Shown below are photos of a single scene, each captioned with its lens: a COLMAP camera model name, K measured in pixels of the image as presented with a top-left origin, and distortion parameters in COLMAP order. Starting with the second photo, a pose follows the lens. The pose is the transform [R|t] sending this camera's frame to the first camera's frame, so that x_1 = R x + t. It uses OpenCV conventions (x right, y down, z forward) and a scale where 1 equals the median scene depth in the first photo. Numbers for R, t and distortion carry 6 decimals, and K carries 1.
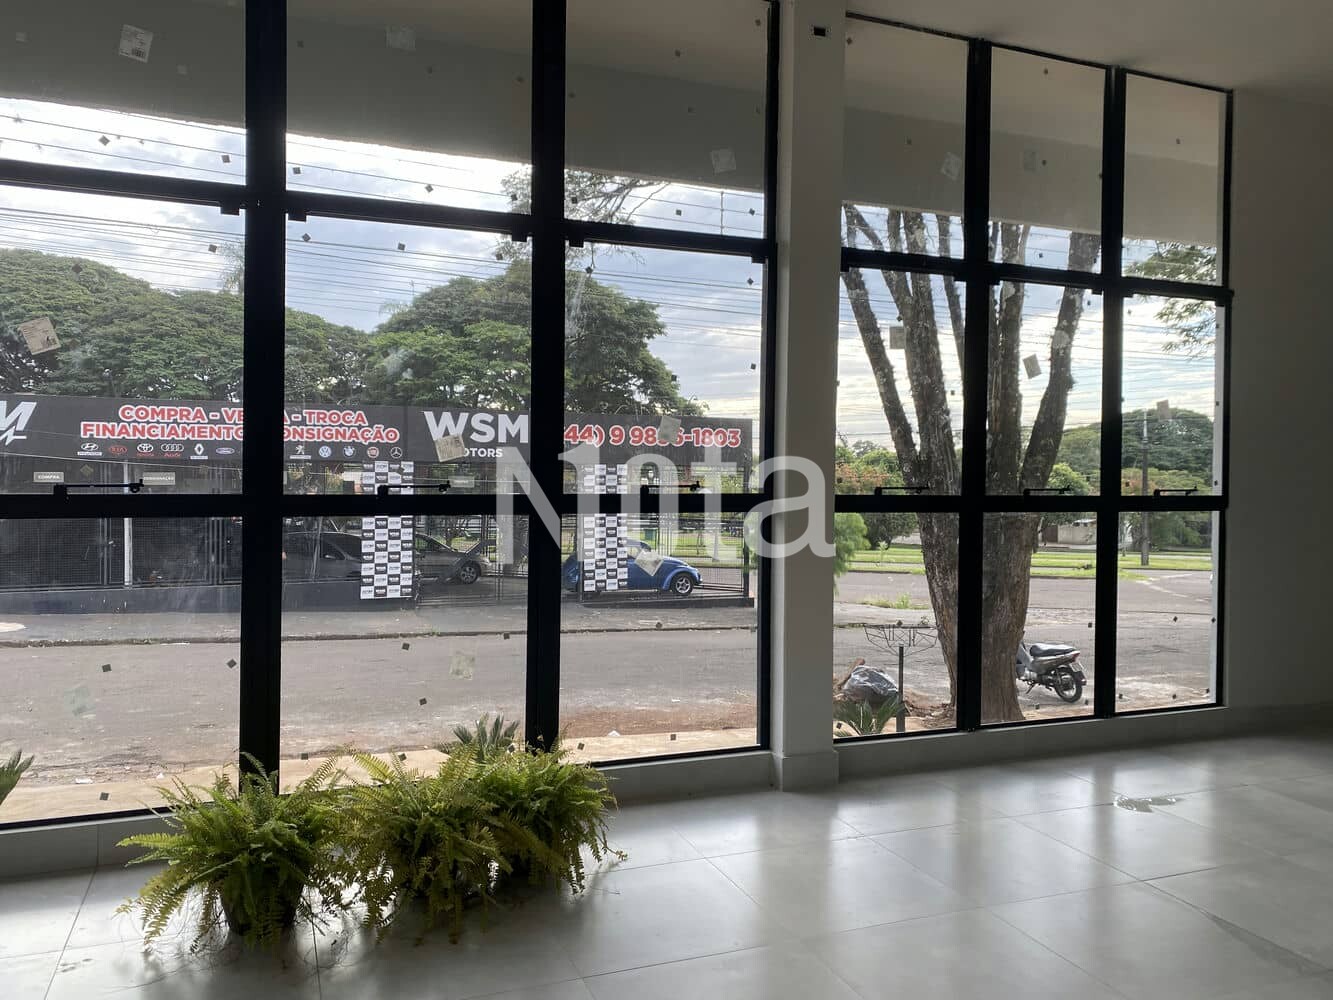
lens RADIAL K [[992.5, 0, 533.8], [0, 992.5, 502.3], [0, 0, 1]] dist [0.038020, 0.001889]
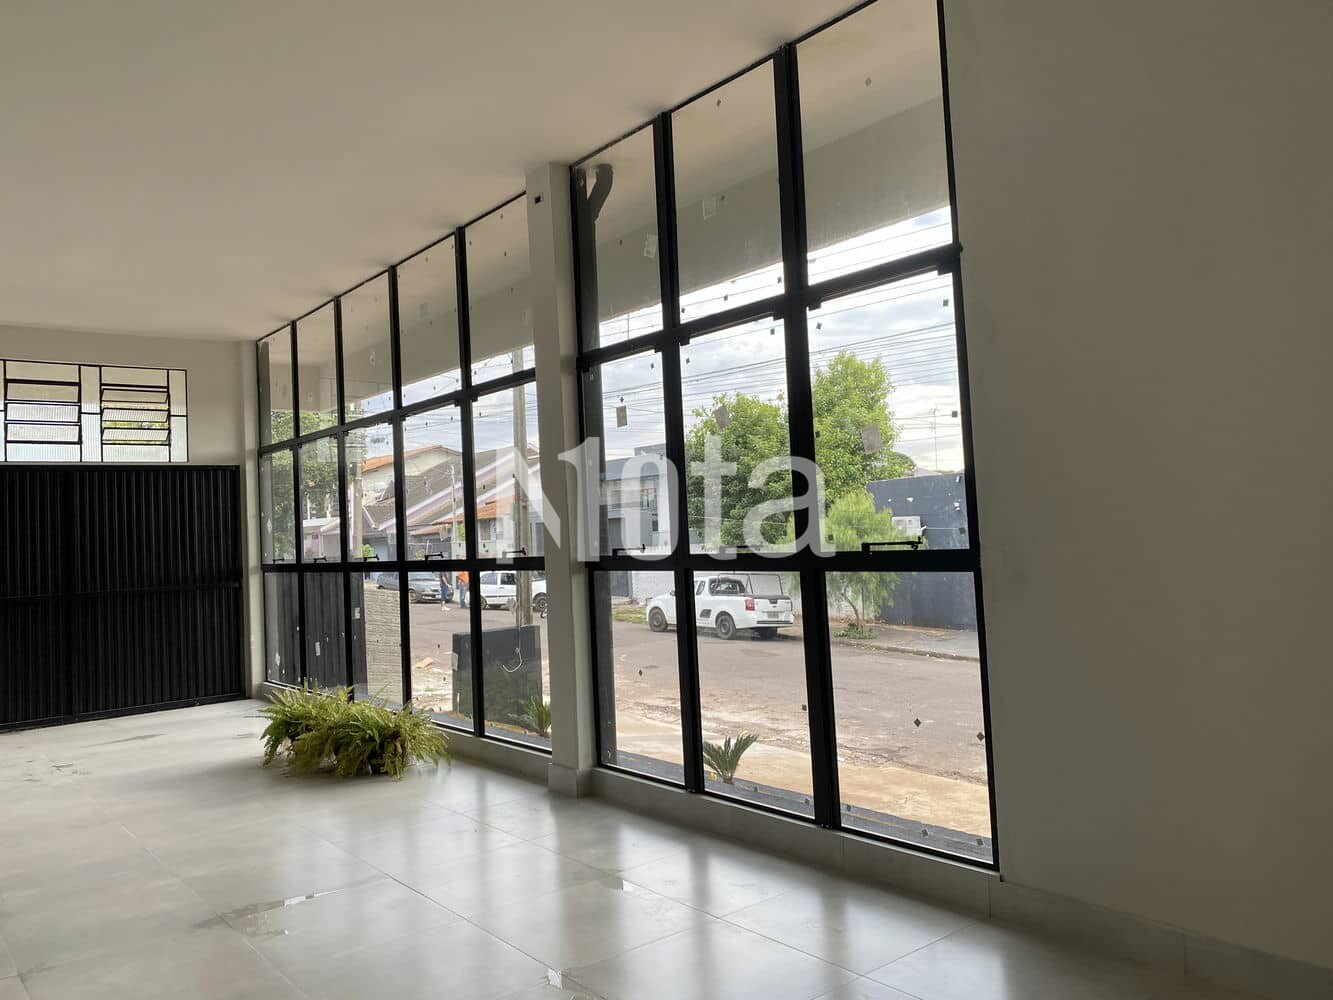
lens RADIAL K [[1016.5, 0, 665.6], [0, 1016.5, 460.1], [0, 0, 1]] dist [0.199161, -0.000101]
pose [[0.300694, -0.075373, -0.950738, 1.301761], [0.051061, 0.996715, -0.062869, -0.033293], [0.952353, -0.029642, 0.303555, 0.606574]]
